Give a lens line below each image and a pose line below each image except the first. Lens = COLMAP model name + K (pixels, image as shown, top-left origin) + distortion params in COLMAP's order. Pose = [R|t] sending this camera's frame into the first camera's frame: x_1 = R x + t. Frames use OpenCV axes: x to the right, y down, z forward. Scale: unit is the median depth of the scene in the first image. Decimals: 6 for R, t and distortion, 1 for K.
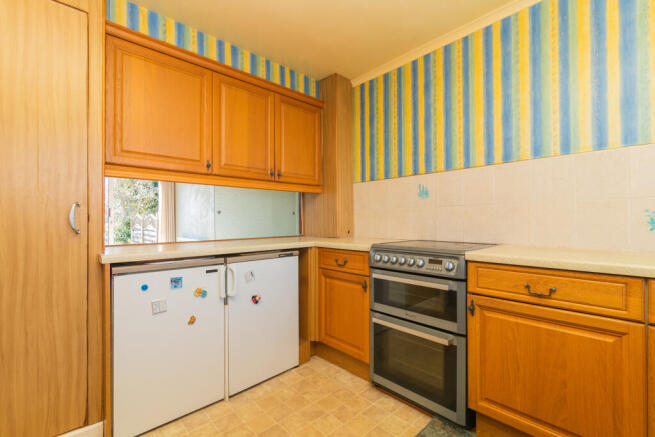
lens RADIAL K [[294.3, 0, 327.5], [0, 294.3, 218.5], [0, 0, 1]] dist [0.000061, -0.000147]
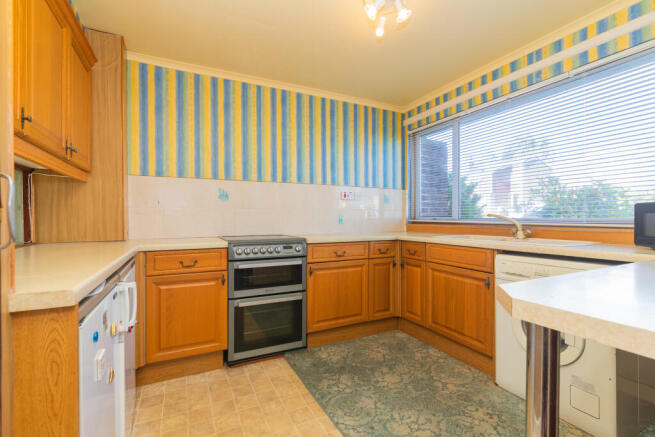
lens RADIAL K [[294.3, 0, 327.5], [0, 294.3, 218.5], [0, 0, 1]] dist [0.000061, -0.000147]
pose [[0.285796, 0.005171, 0.958276, -0.812825], [-0.004780, 0.999981, -0.003970, 0.006632], [-0.958278, -0.003446, 0.285816, 0.324202]]
